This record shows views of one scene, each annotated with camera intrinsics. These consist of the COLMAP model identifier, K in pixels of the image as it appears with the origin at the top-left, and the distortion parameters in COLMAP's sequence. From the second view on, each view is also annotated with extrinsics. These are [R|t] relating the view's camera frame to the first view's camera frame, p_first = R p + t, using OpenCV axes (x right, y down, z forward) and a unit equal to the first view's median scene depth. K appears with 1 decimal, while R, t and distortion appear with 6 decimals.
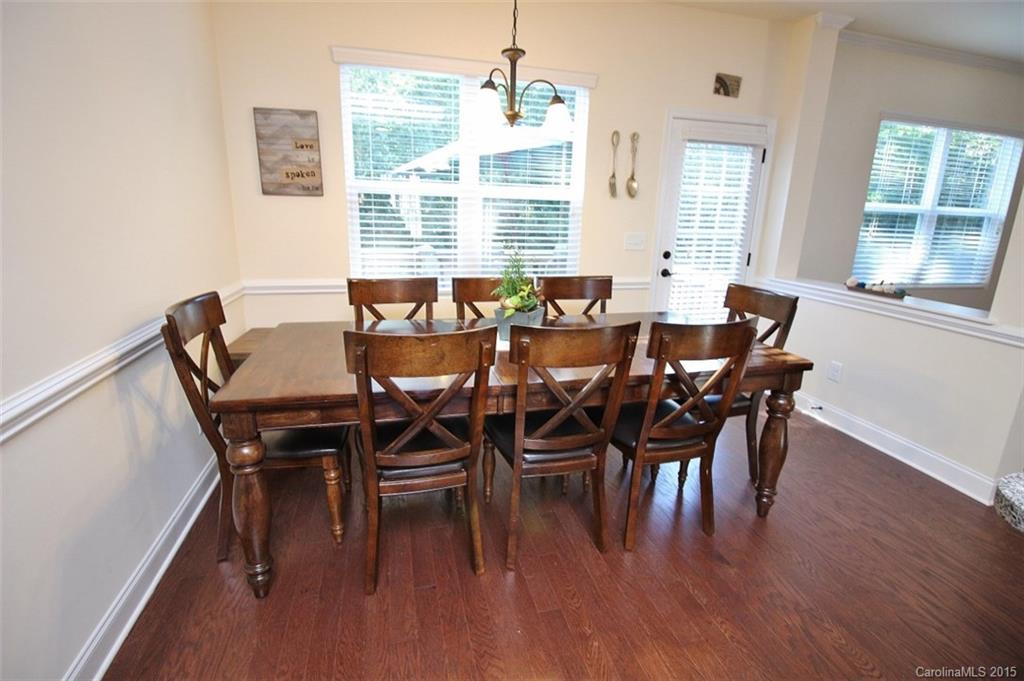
lens RADIAL K [[475.5, 0, 512.9], [0, 475.5, 336.7], [0, 0, 1]] dist [-0.008787, -0.004925]
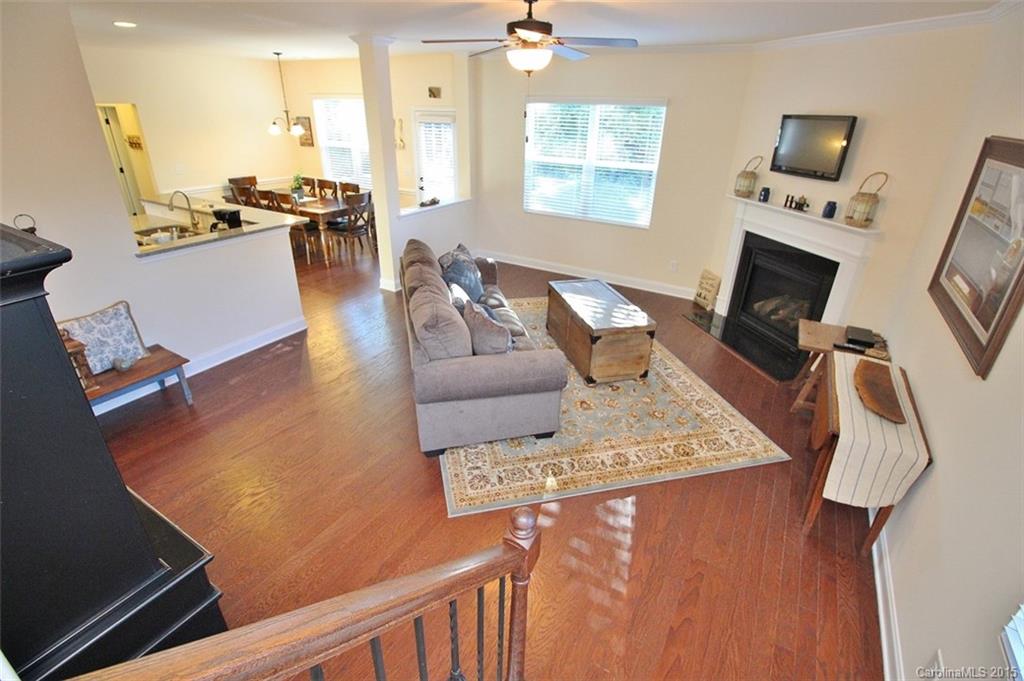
lens RADIAL K [[475.5, 0, 507.3], [0, 475.5, 333.9], [0, 0, 1]] dist [-0.008787, -0.004925]
pose [[0.696068, 0.294522, -0.654787, 2.280748], [-0.184428, 0.954735, 0.233382, -0.087939], [0.693884, -0.041689, 0.718879, -0.257936]]
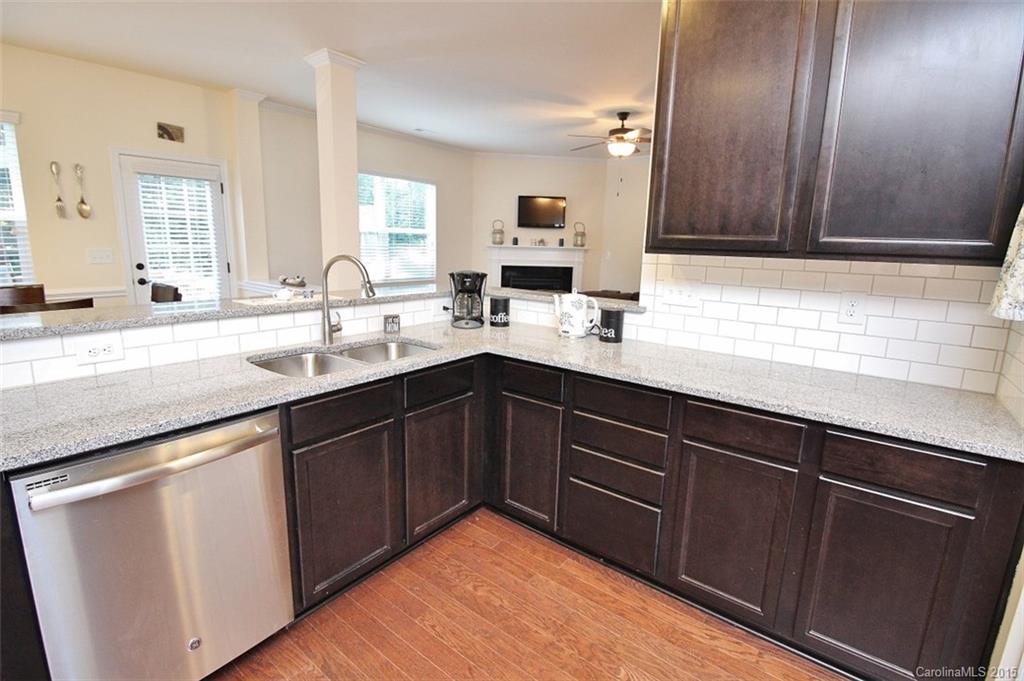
lens RADIAL K [[475.5, 0, 511.8], [0, 475.5, 331.9], [0, 0, 1]] dist [-0.008787, -0.004925]
pose [[0.793133, -0.118305, 0.597448, 0.363019], [0.149579, 0.988746, -0.002781, 0.142244], [-0.590395, 0.091571, 0.801903, -0.517832]]
